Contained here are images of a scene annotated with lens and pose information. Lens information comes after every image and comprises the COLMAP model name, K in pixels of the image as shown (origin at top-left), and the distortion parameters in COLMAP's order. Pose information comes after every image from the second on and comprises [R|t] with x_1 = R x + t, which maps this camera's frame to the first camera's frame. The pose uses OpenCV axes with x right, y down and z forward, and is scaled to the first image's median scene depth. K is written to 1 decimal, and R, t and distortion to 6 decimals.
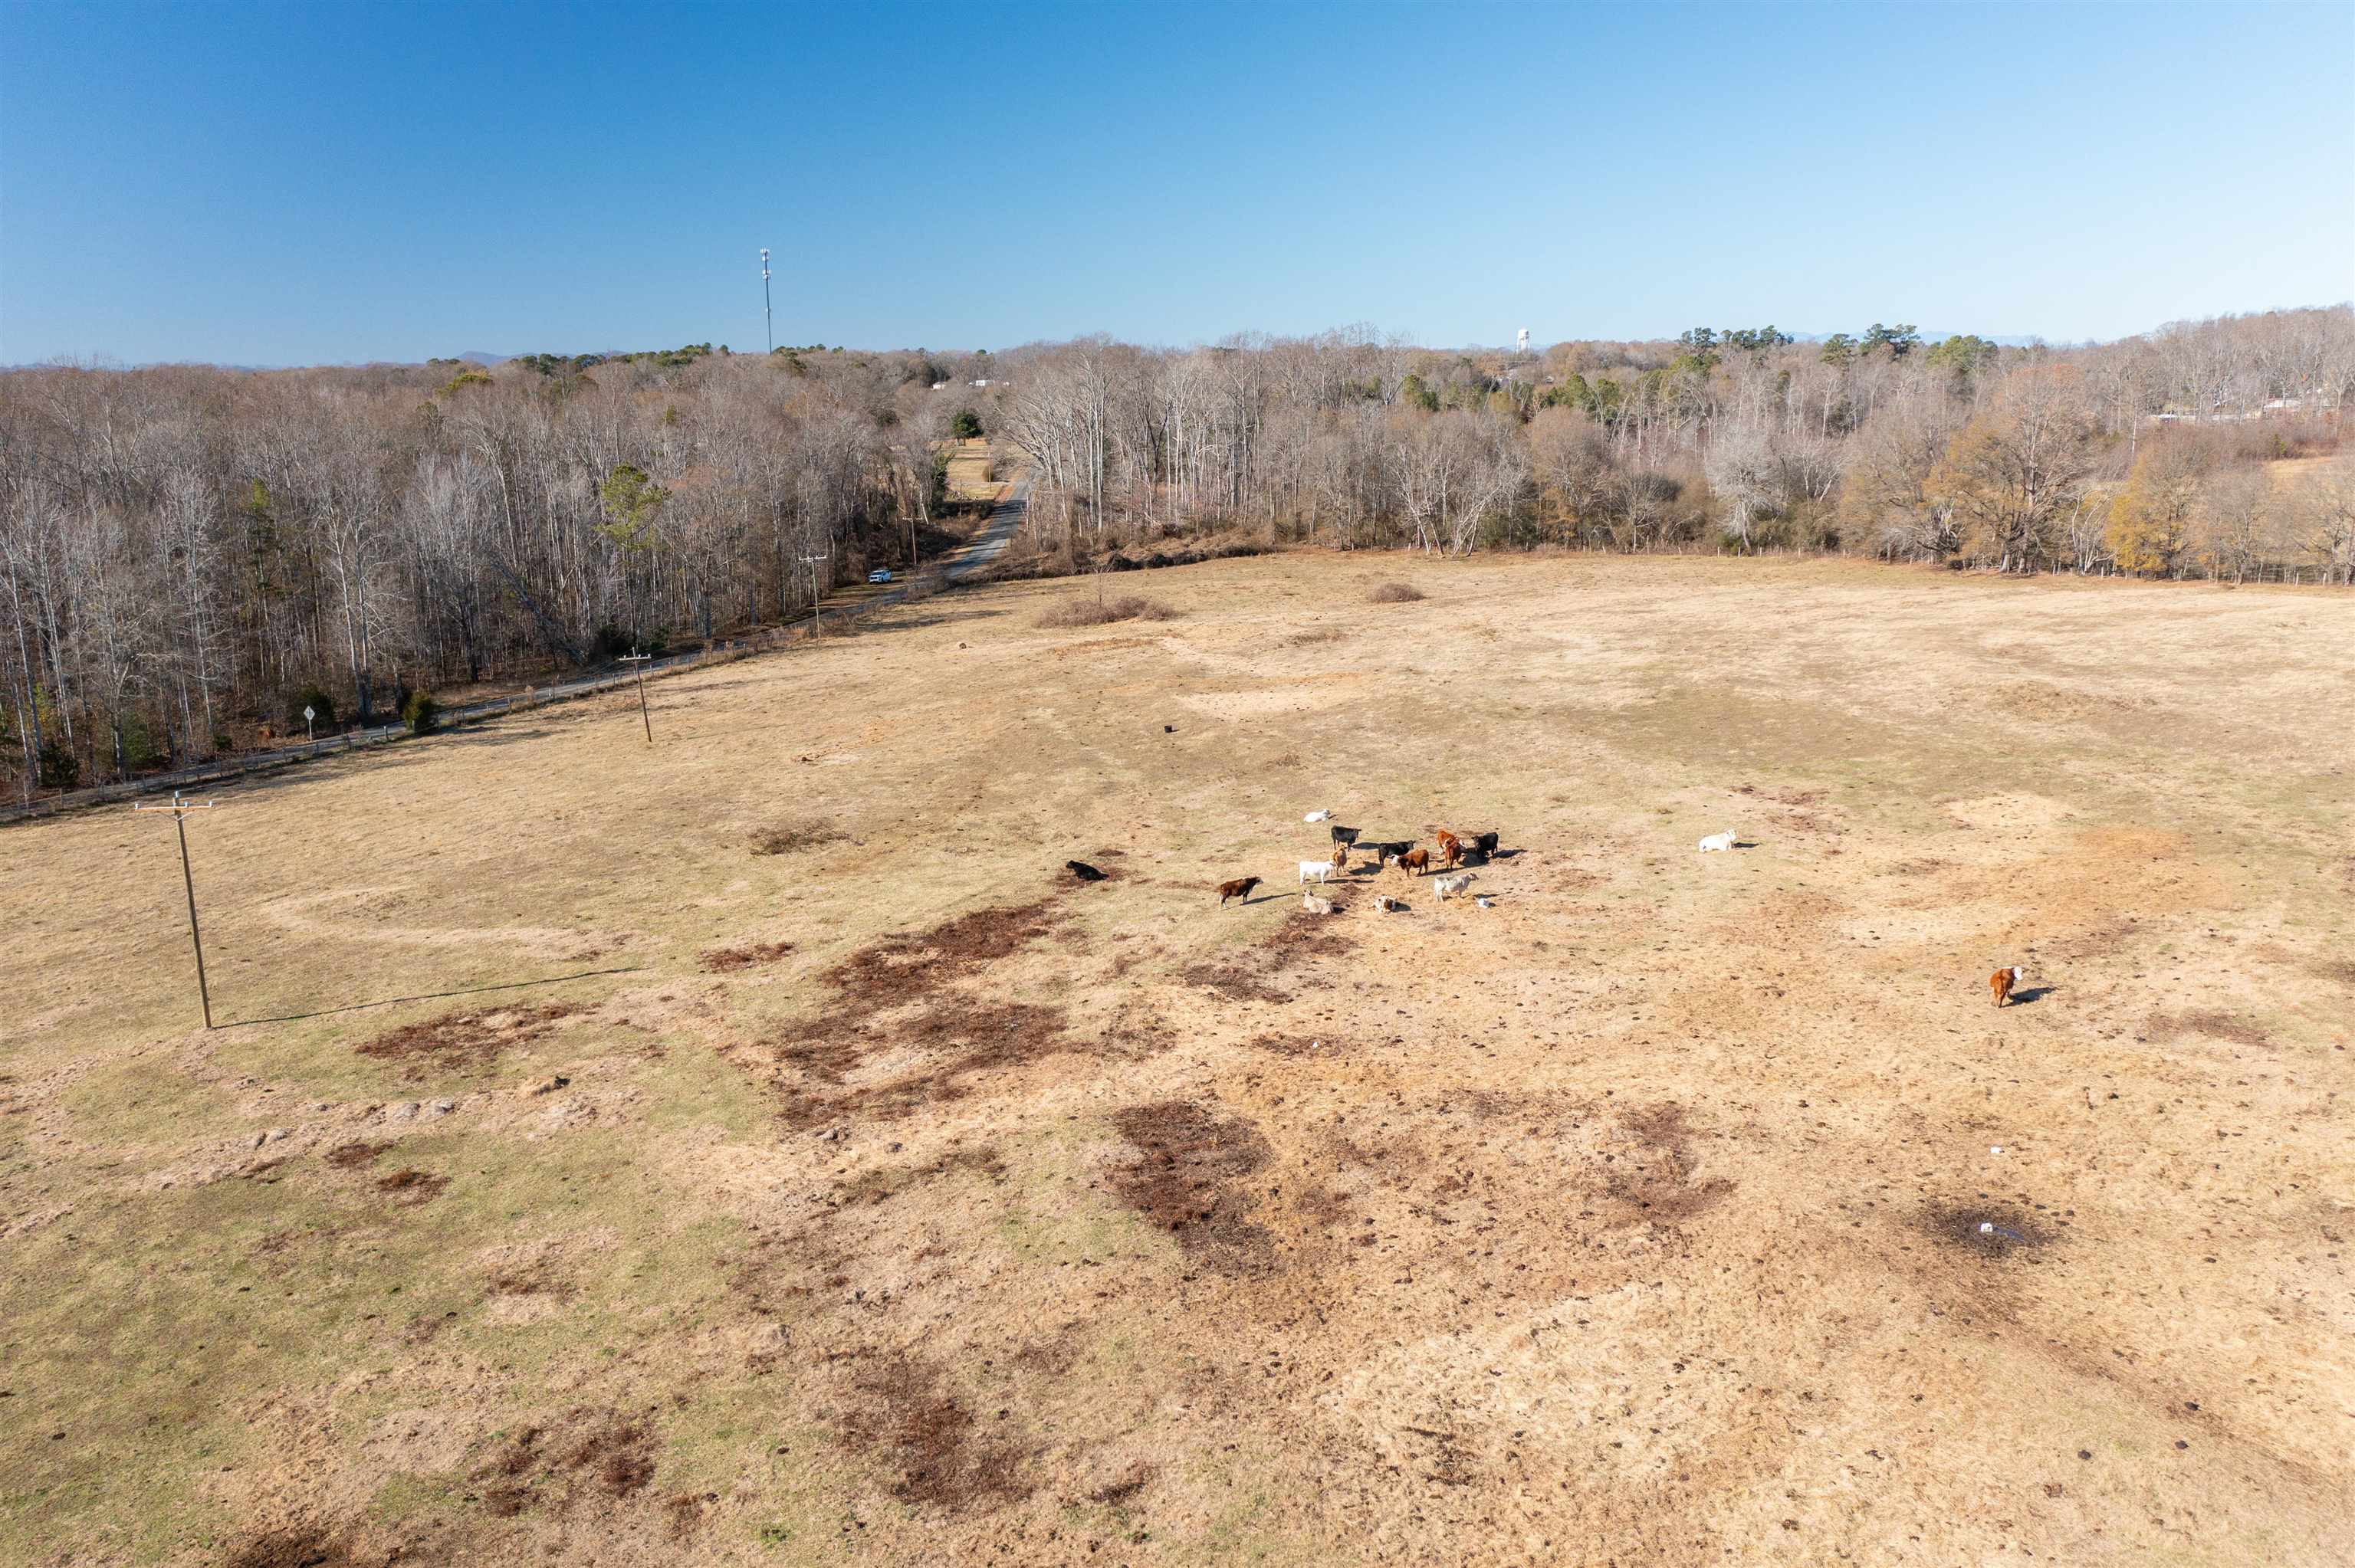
lens RADIAL K [[1864.1, 0, 1165.8], [0, 1864.1, 768.0], [0, 0, 1]] dist [-0.010251, 0.012095]
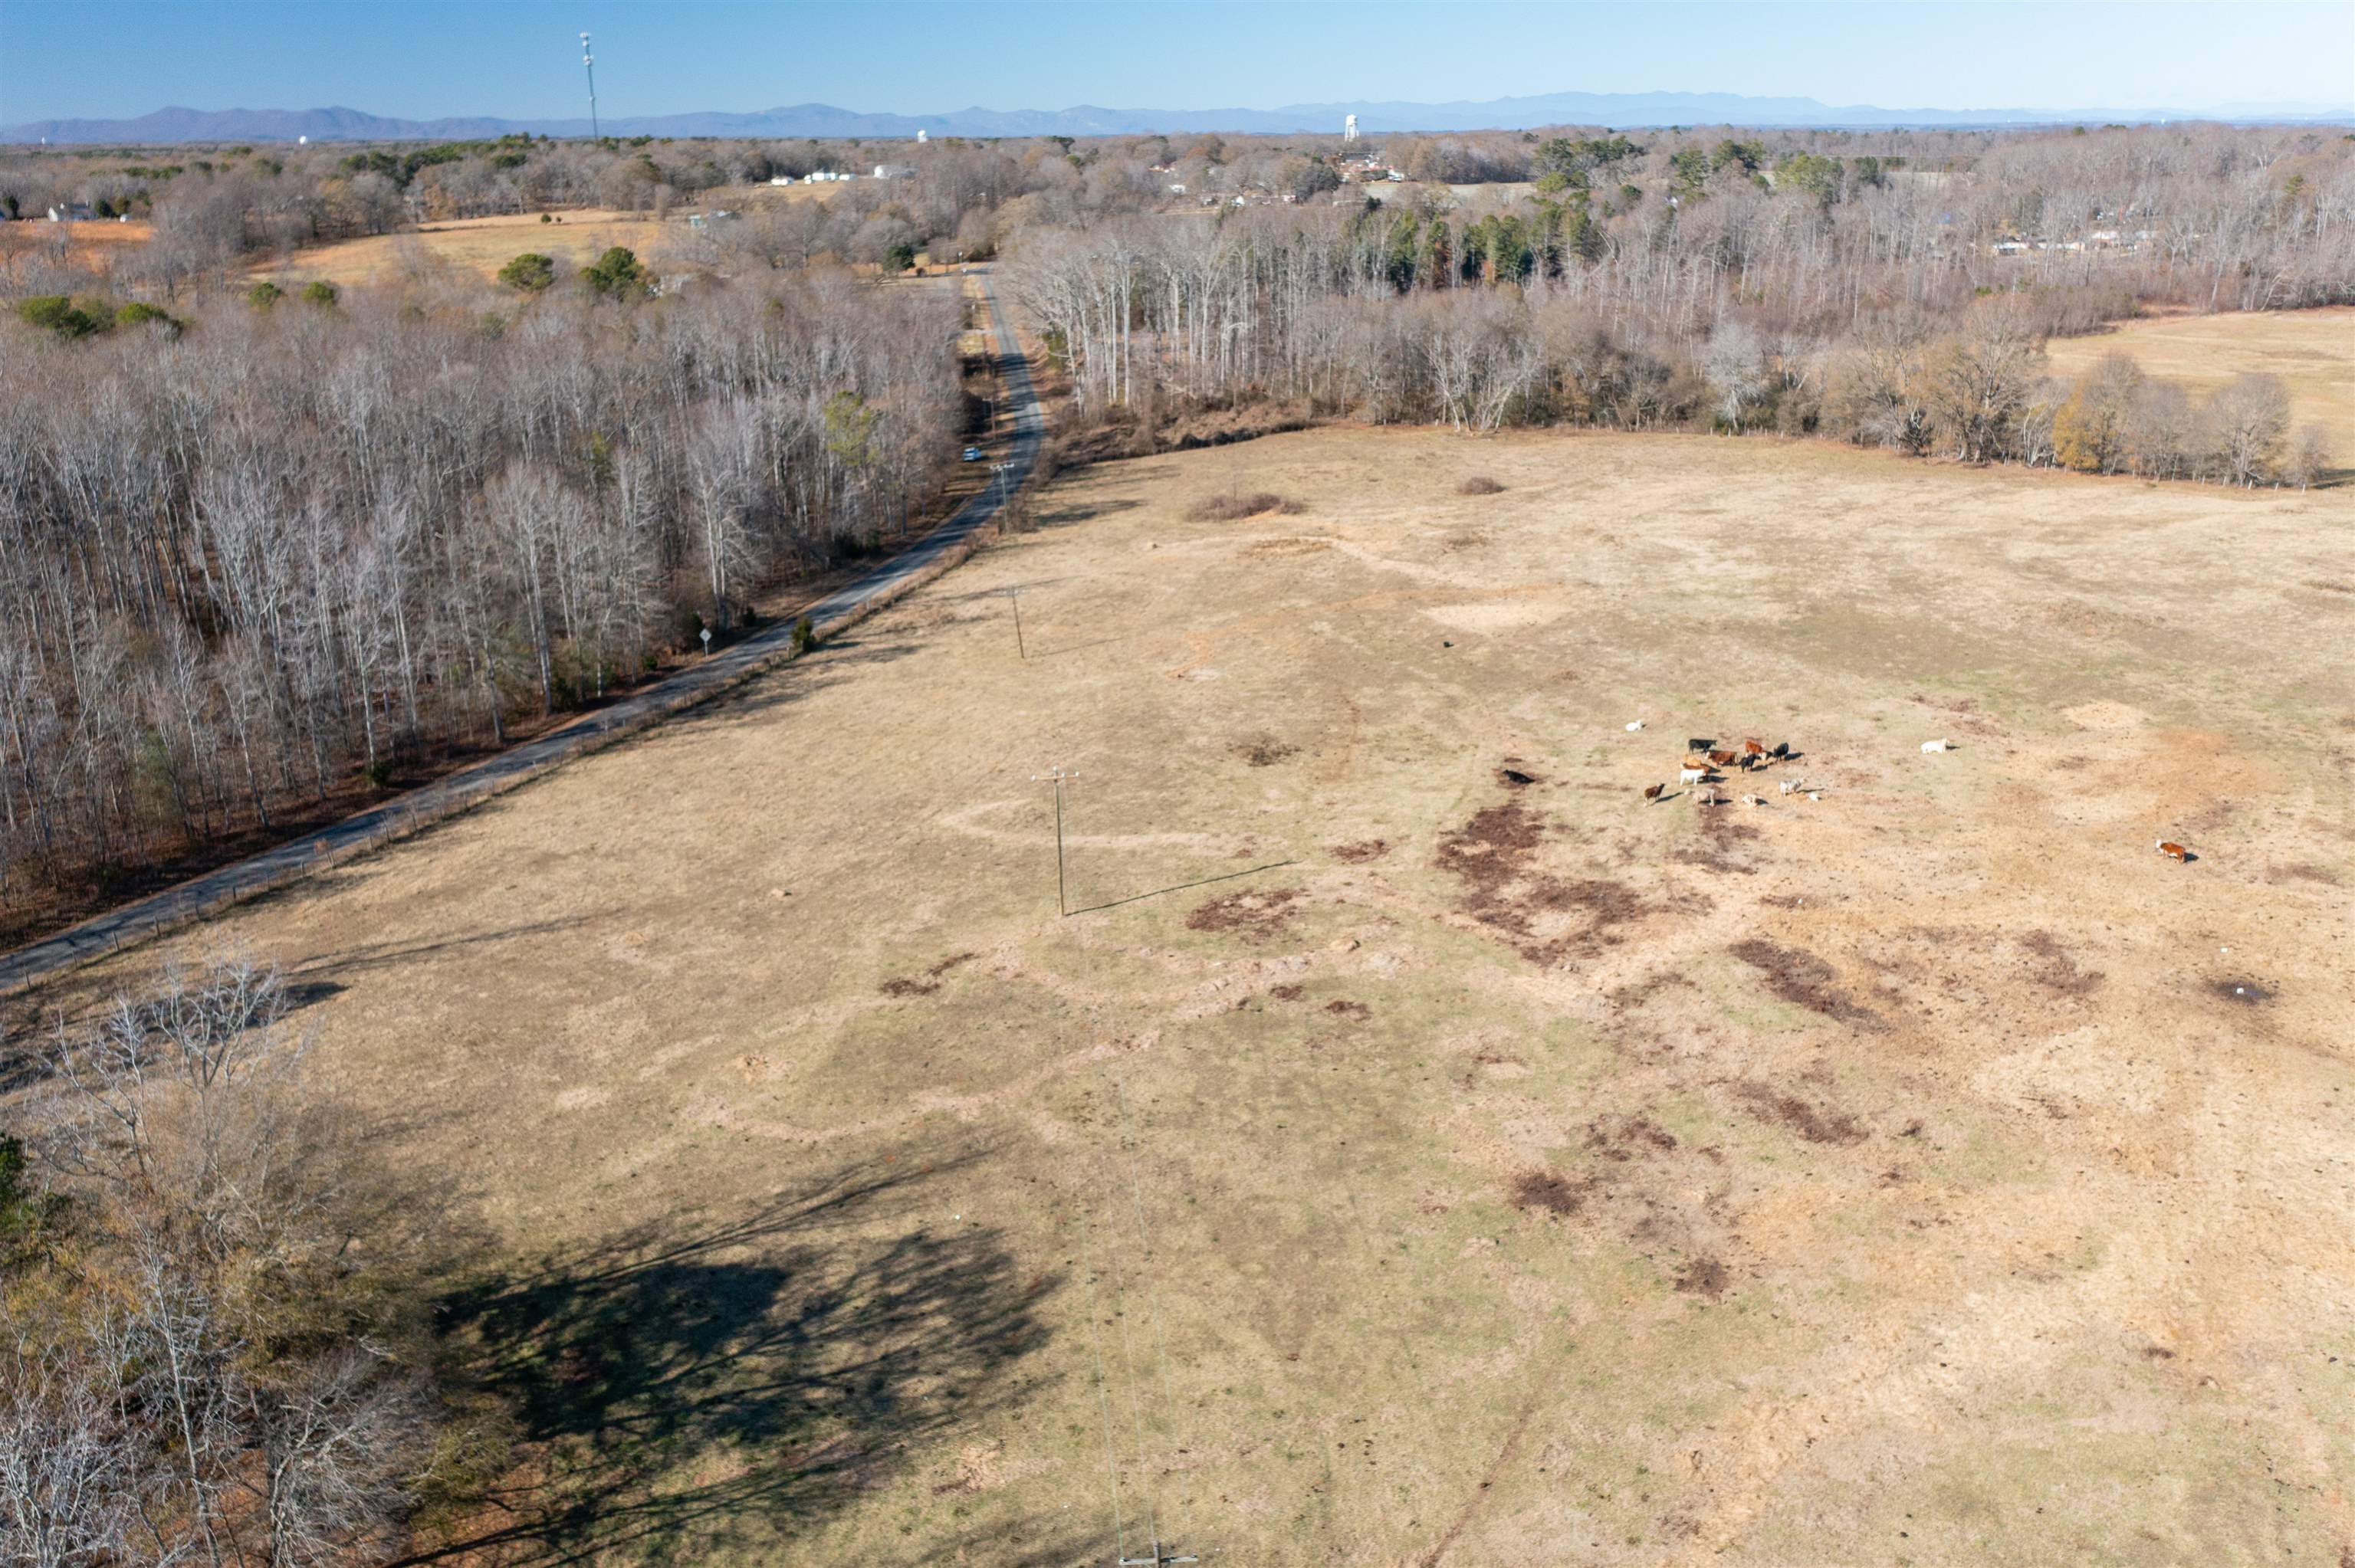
lens RADIAL K [[1864.1, 0, 1183.3], [0, 1864.1, 764.0], [0, 0, 1]] dist [-0.010251, 0.012095]
pose [[0.993565, -0.034381, 0.107923, -0.396218], [0.022032, 0.993283, 0.113595, -0.109209], [-0.111104, -0.110487, 0.987648, -0.362662]]
